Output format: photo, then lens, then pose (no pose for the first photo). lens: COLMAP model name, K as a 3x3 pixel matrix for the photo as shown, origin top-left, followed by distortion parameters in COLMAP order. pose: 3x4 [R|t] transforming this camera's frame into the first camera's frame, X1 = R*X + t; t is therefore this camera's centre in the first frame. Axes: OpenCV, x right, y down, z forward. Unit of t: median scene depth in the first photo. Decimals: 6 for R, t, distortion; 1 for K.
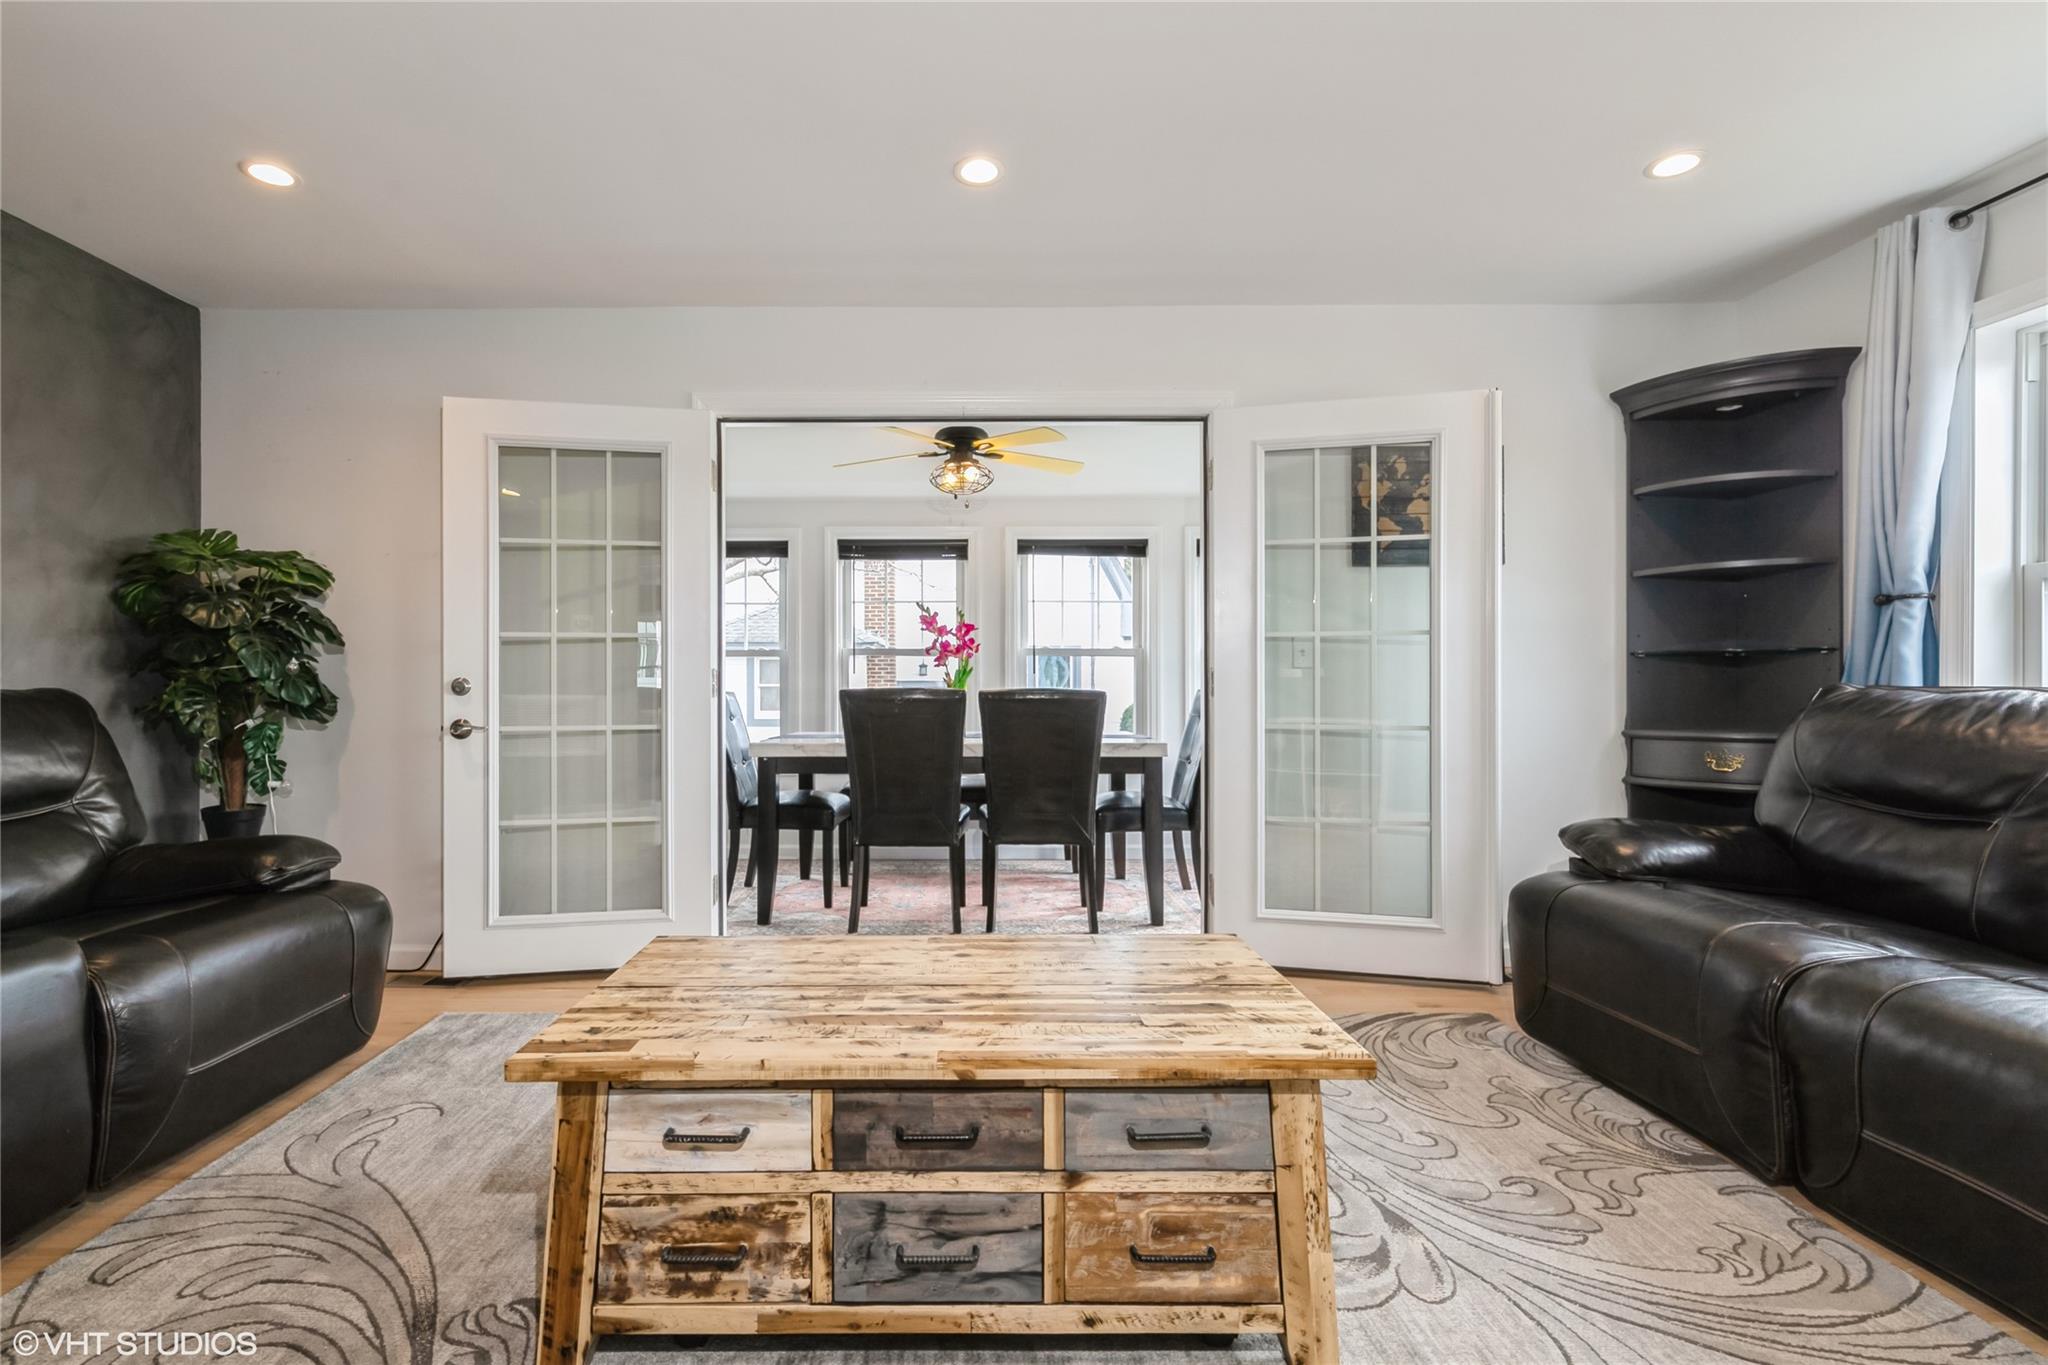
lens RADIAL K [[1000.7, 0, 1024.0], [0, 1000.7, 682.5], [0, 0, 1]] dist [0.000112, 0.000036]
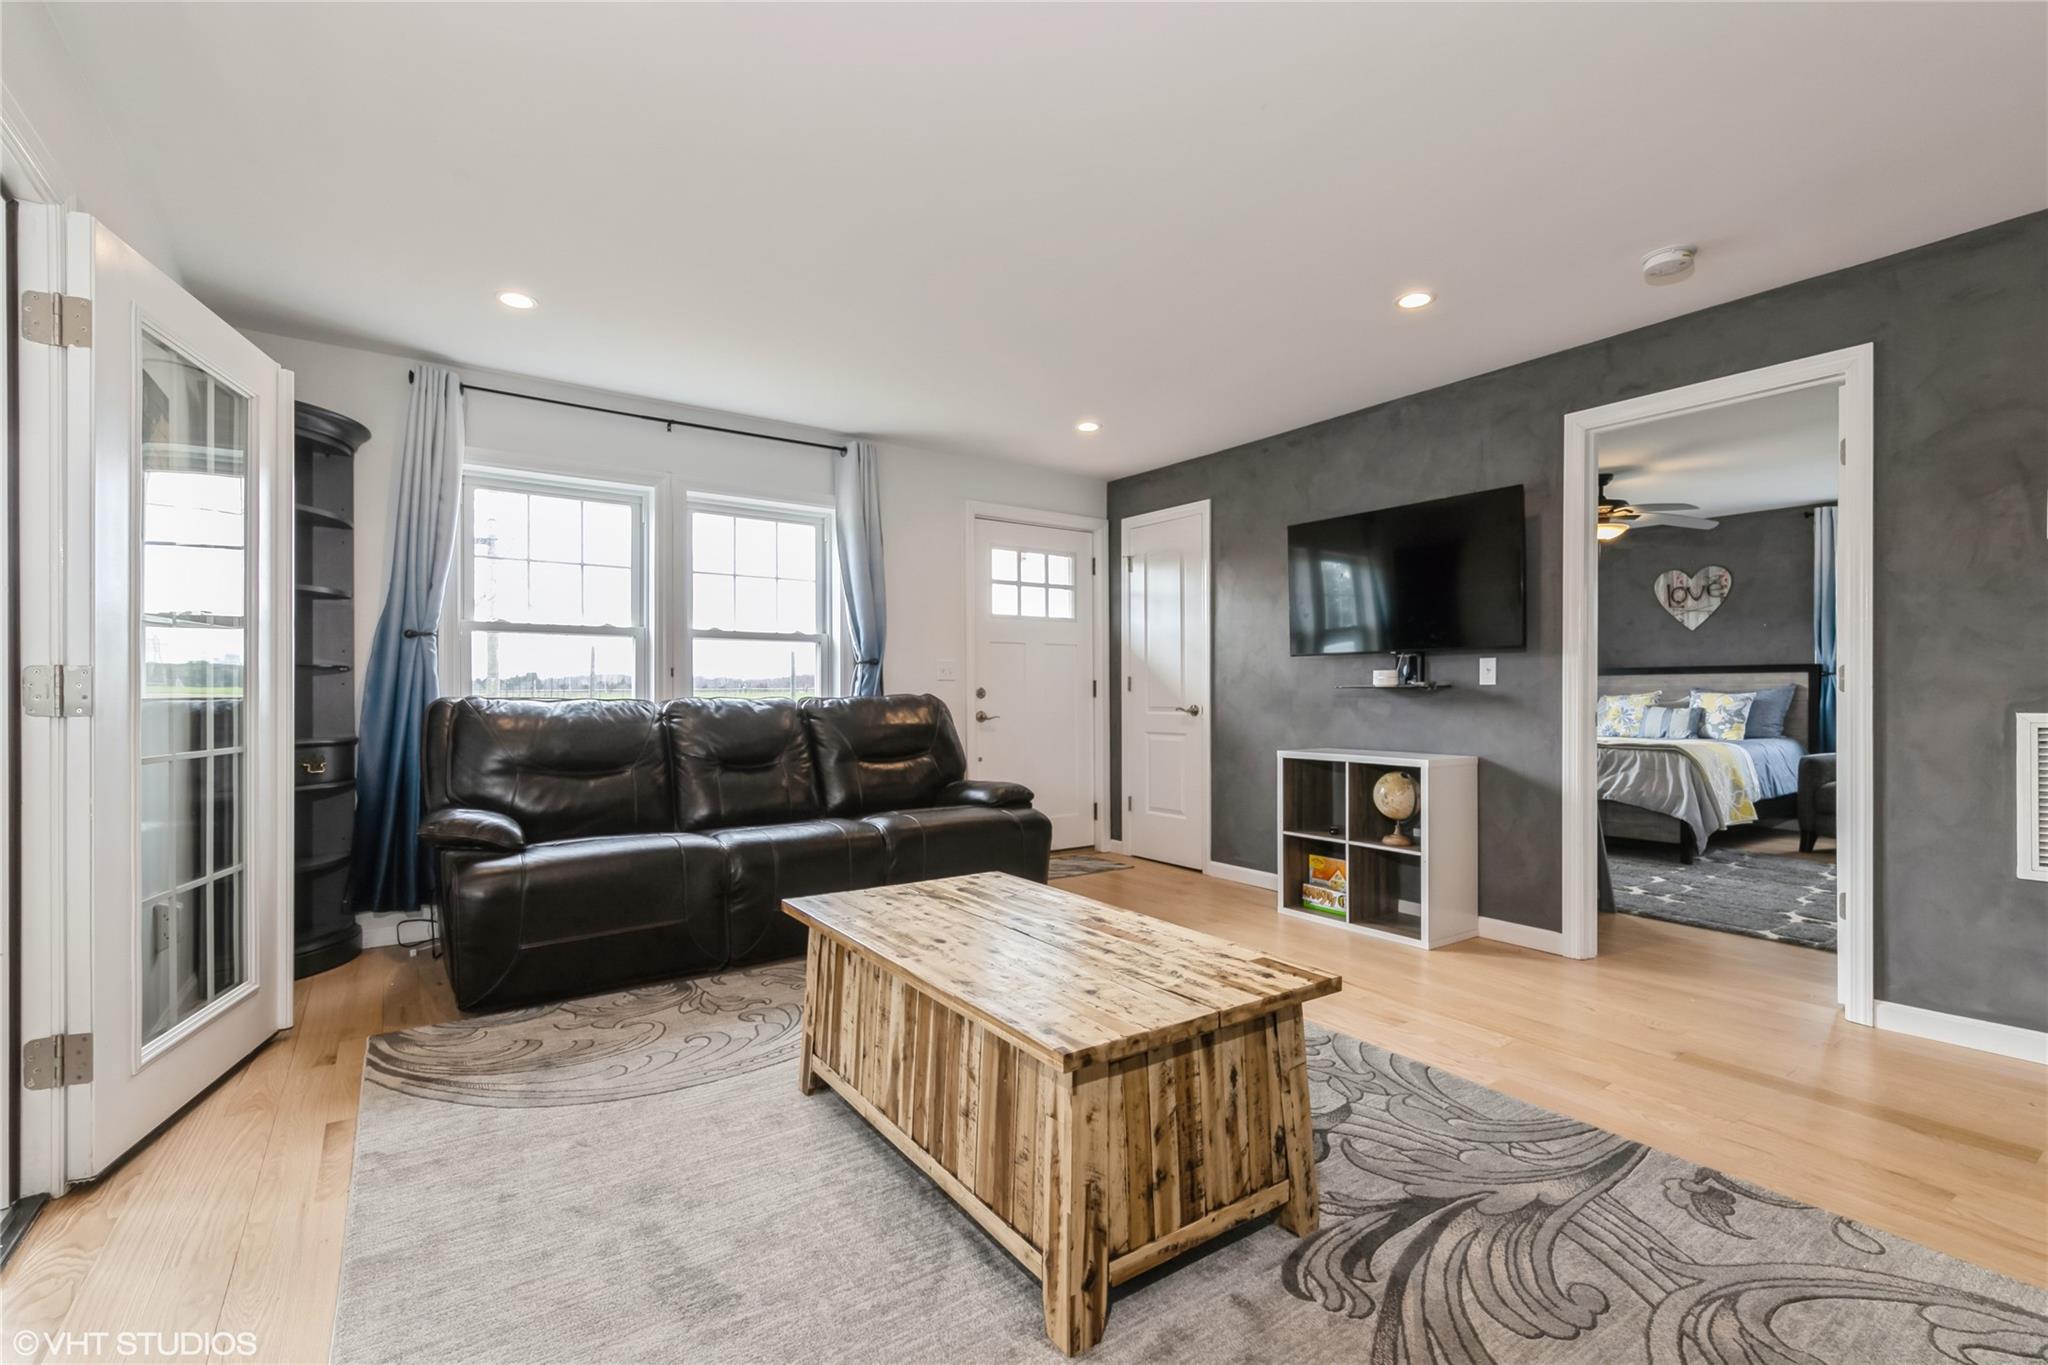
lens RADIAL K [[883.3, 0, 1032.5], [0, 883.3, 689.9], [0, 0, 1]] dist [-0.002606, -0.000135]
pose [[-0.549305, 0.005735, 0.835602, -1.094866], [-0.002162, 0.999963, -0.008284, 0.004382], [-0.835619, -0.006357, -0.549273, 1.706233]]
